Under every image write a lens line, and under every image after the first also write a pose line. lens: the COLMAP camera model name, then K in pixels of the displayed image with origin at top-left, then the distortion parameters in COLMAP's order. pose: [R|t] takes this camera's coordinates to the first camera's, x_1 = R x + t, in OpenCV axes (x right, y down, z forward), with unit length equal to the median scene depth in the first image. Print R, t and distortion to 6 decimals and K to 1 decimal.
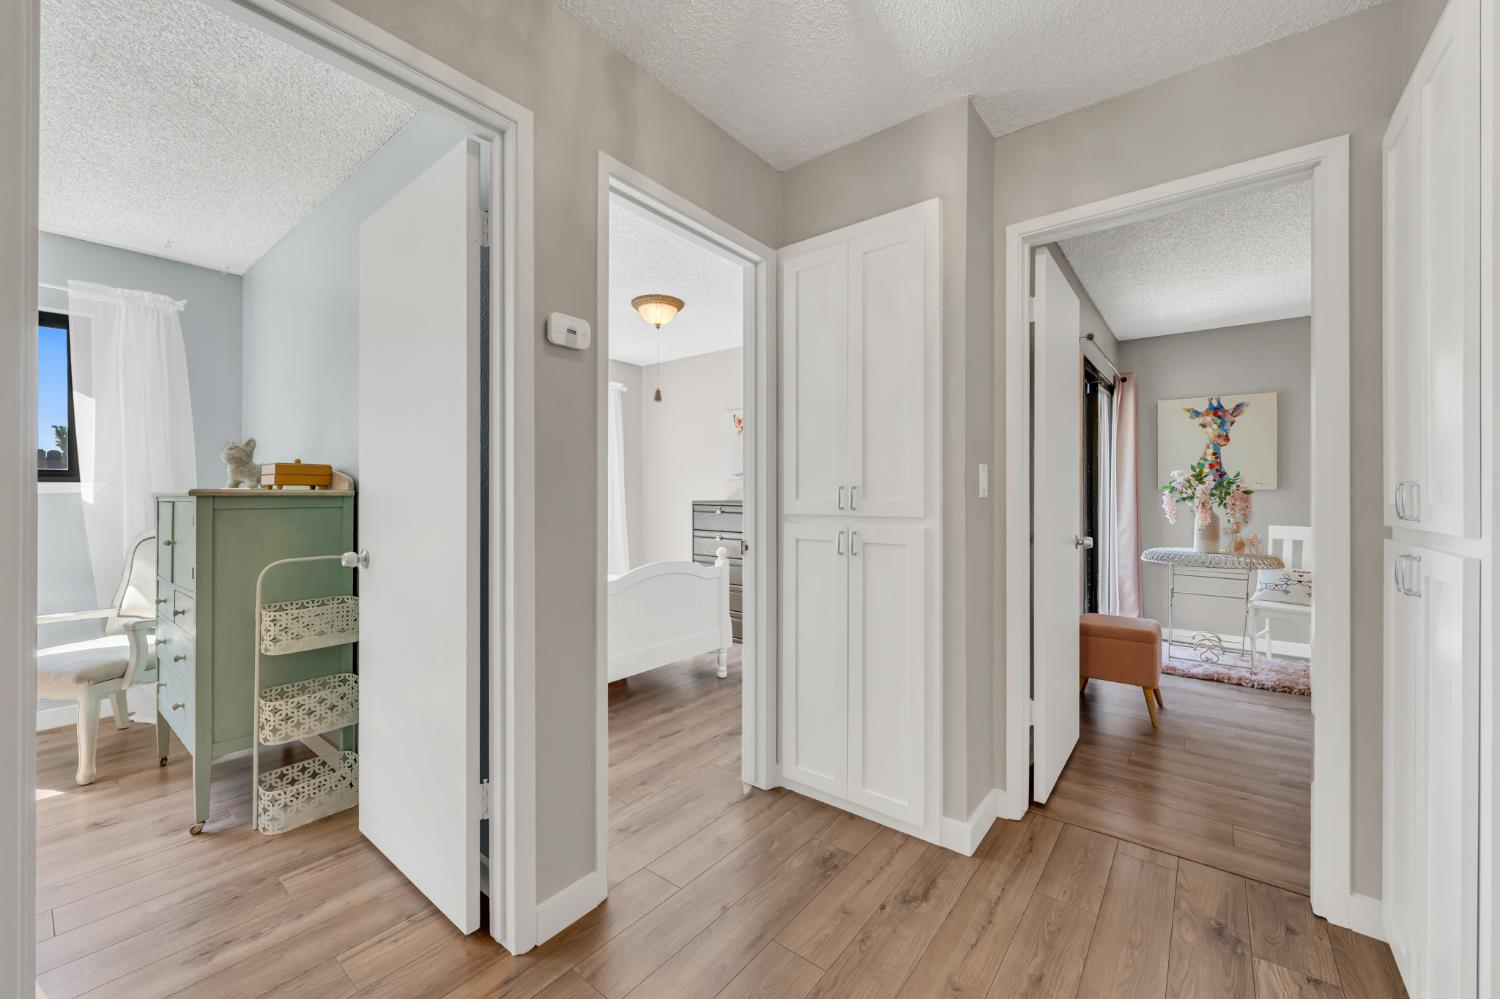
lens RADIAL K [[586.1, 0, 745.0], [0, 586.1, 500.6], [0, 0, 1]] dist [-0.001406, -0.000079]
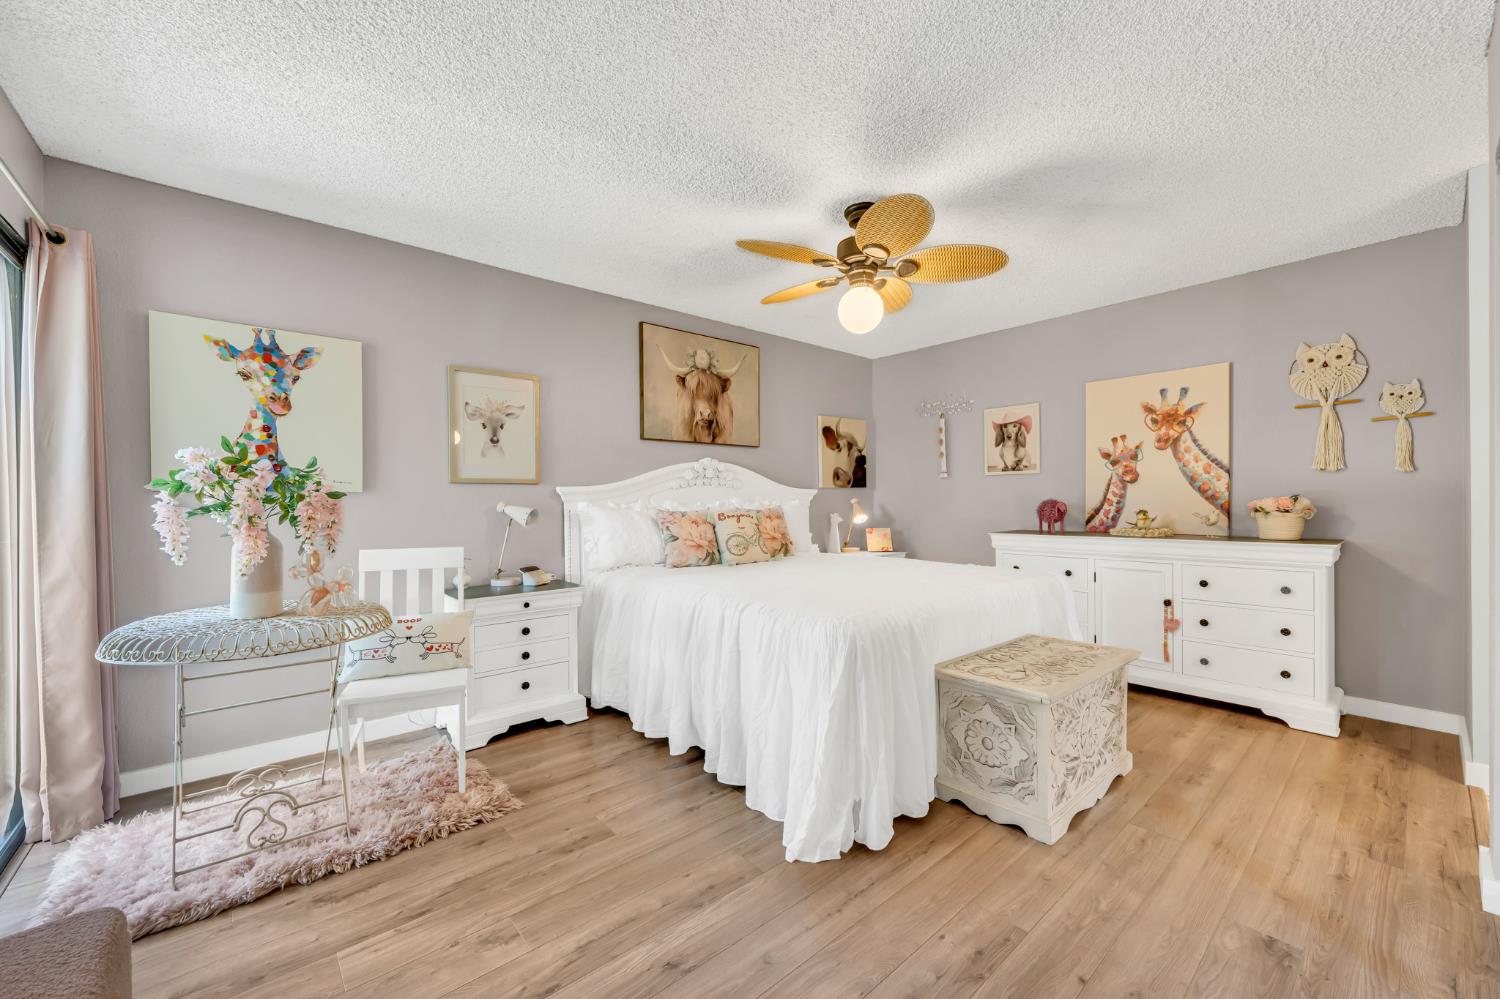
lens RADIAL K [[586.1, 0, 745.0], [0, 586.1, 500.6], [0, 0, 1]] dist [-0.001406, -0.000079]
pose [[0.190626, -0.002590, 0.981659, 0.372229], [0.012655, 0.999920, 0.000181, -0.004273], [-0.981581, 0.012388, 0.190643, 0.488629]]
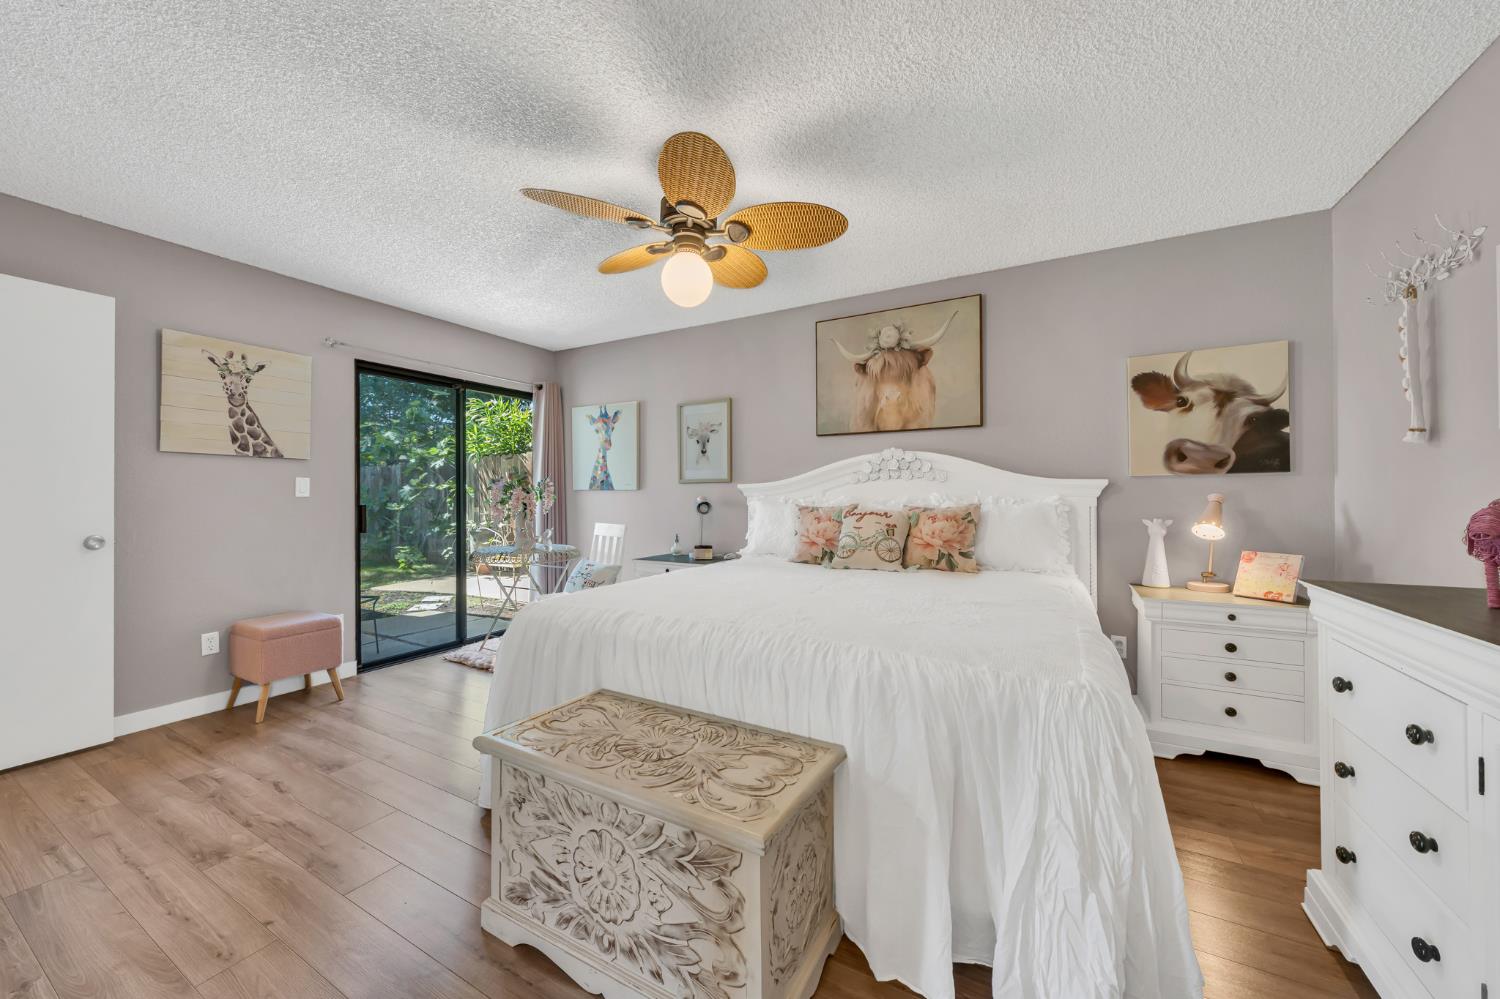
lens RADIAL K [[544.3, 0, 740.0], [0, 544.3, 503.4], [0, 0, 1]] dist [-0.000323, 0.000013]
pose [[0.987474, -0.008183, 0.157572, 1.002703], [0.006178, 0.999894, 0.013208, -0.005934], [-0.157664, -0.012069, 0.987419, -0.050186]]
